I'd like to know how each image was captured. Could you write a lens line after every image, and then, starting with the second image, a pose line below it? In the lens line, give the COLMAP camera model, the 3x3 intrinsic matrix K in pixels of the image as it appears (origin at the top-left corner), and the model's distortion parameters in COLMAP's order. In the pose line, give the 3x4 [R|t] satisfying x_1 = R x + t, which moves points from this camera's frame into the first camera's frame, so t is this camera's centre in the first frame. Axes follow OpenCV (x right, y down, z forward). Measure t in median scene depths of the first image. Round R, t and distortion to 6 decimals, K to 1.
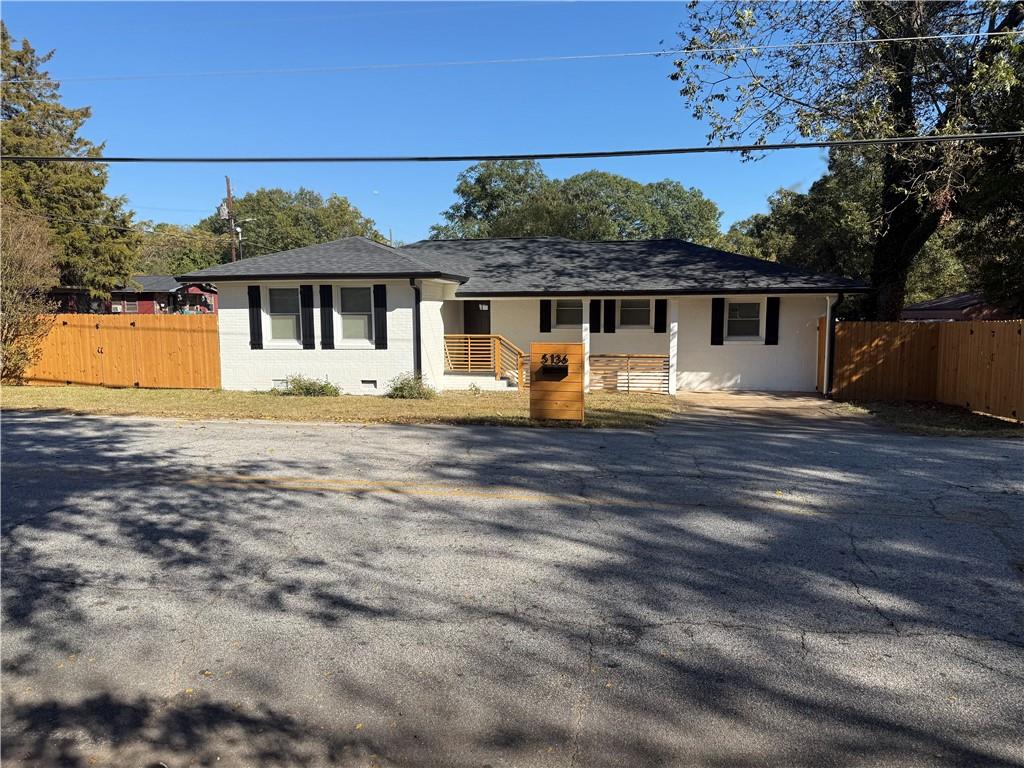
lens RADIAL K [[722.4, 0, 508.6], [0, 722.4, 393.6], [0, 0, 1]] dist [0.056966, -0.067997]
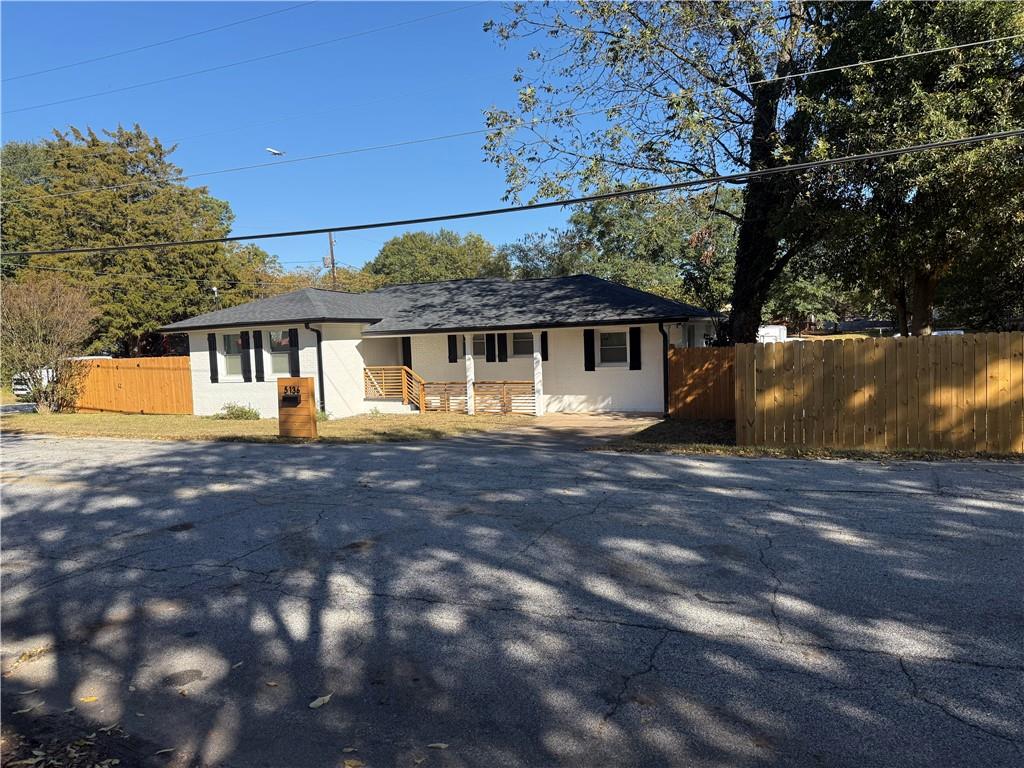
lens RADIAL K [[722.4, 0, 509.7], [0, 722.4, 372.8], [0, 0, 1]] dist [0.056966, -0.067997]
pose [[0.971380, -0.021591, -0.236549, 0.436172], [0.006905, 0.998006, -0.062735, 0.004865], [0.237432, 0.059306, 0.969592, -0.105311]]
